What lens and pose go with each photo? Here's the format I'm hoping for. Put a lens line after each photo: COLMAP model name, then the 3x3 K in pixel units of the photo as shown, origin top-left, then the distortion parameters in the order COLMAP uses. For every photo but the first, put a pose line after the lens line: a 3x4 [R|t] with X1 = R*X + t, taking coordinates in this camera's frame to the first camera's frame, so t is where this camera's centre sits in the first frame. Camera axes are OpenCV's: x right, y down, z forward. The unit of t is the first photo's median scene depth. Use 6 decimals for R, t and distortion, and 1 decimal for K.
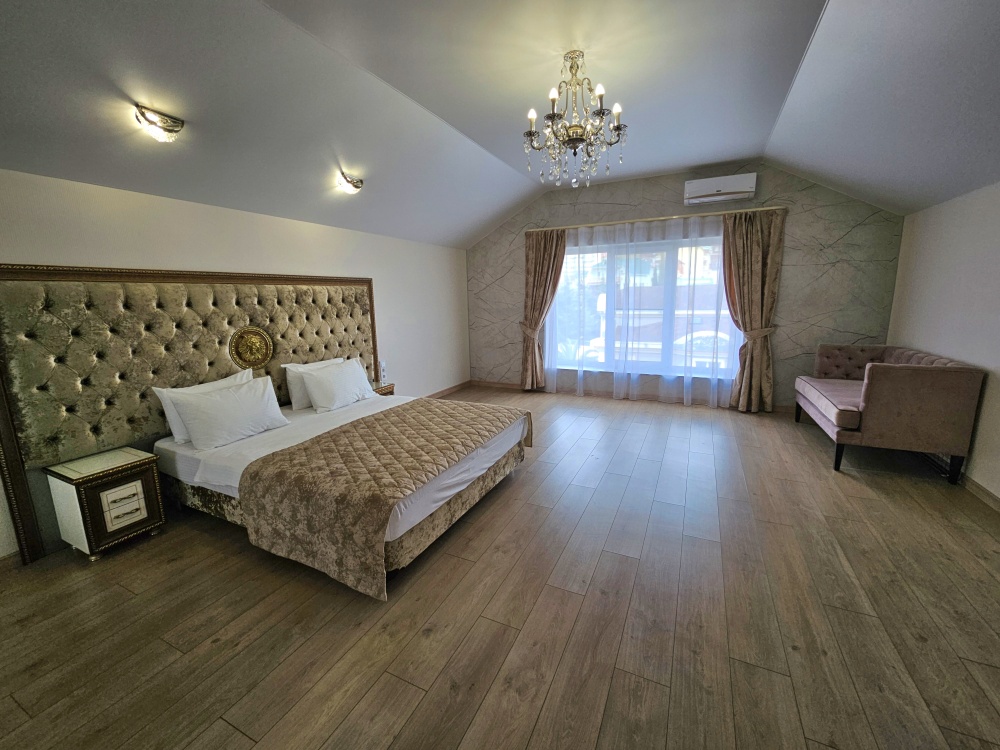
lens RADIAL K [[409.0, 0, 503.9], [0, 409.0, 370.9], [0, 0, 1]] dist [-0.003088, 0.001390]
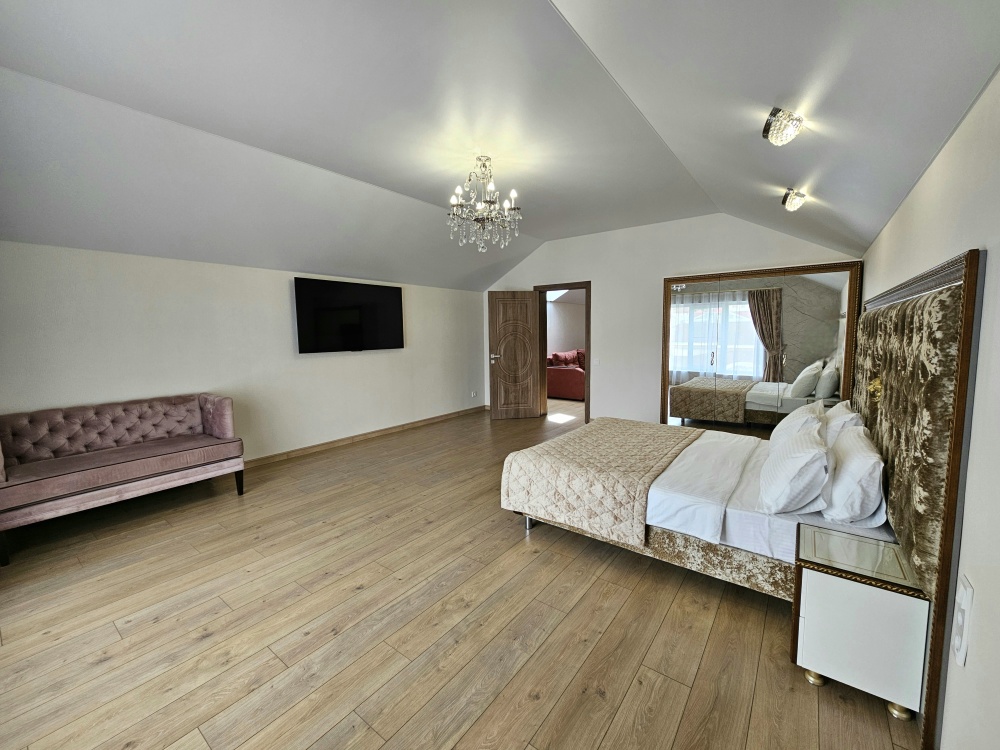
lens RADIAL K [[409.0, 0, 503.9], [0, 409.0, 370.9], [0, 0, 1]] dist [-0.003088, 0.001390]
pose [[-0.980041, 0.012037, 0.198432, -0.116134], [0.065693, 0.961700, 0.266114, -0.334563], [-0.187629, 0.273838, -0.943296, 1.829097]]
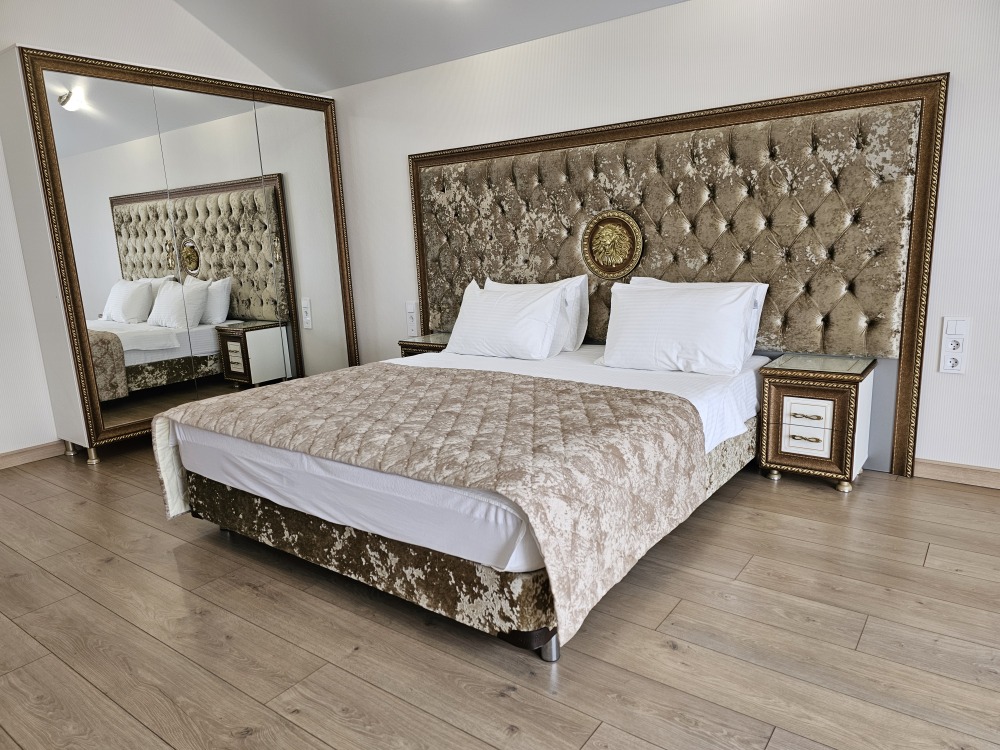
lens RADIAL K [[666.9, 0, 499.8], [0, 666.9, 381.1], [0, 0, 1]] dist [0.083658, -0.098261]
pose [[-0.192809, 0.228609, -0.954234, 0.498976], [-0.129812, 0.957991, 0.255738, -0.101066], [0.972612, 0.173180, -0.155033, 1.055855]]
